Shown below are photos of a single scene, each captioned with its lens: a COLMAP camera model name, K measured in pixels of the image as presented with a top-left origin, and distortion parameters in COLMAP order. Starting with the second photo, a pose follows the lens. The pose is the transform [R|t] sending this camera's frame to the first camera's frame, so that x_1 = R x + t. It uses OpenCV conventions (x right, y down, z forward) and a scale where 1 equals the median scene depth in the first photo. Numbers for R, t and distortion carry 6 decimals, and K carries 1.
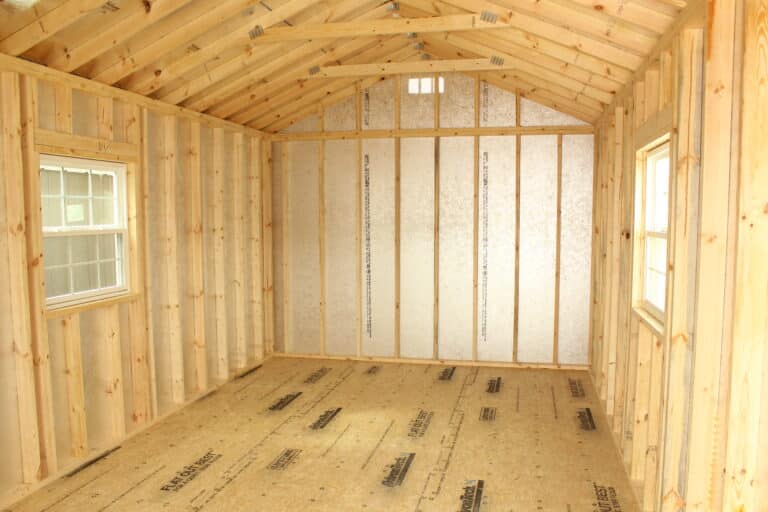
lens RADIAL K [[642.0, 0, 382.3], [0, 642.0, 273.0], [0, 0, 1]] dist [-0.159124, 0.143417]
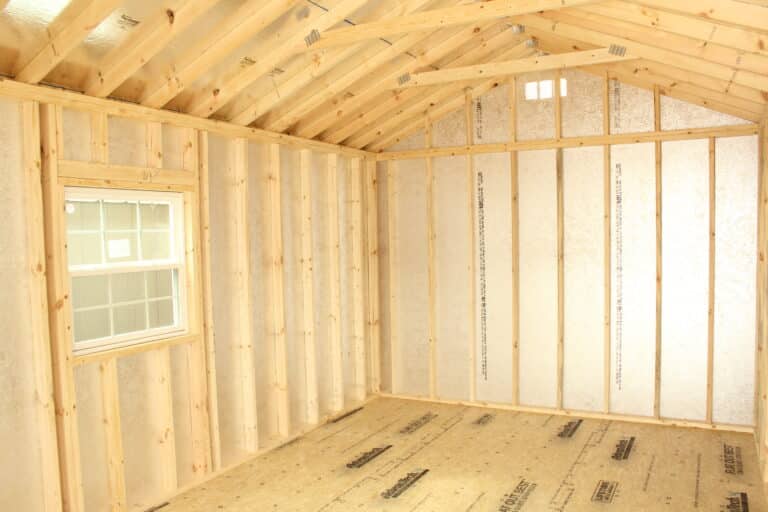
lens RADIAL K [[642.0, 0, 382.3], [0, 642.0, 273.0], [0, 0, 1]] dist [-0.159124, 0.143417]
pose [[0.964762, -0.002610, -0.263109, 0.093287], [-0.004839, 0.999606, -0.027658, -0.026302], [0.263078, 0.027957, 0.964369, 0.149240]]
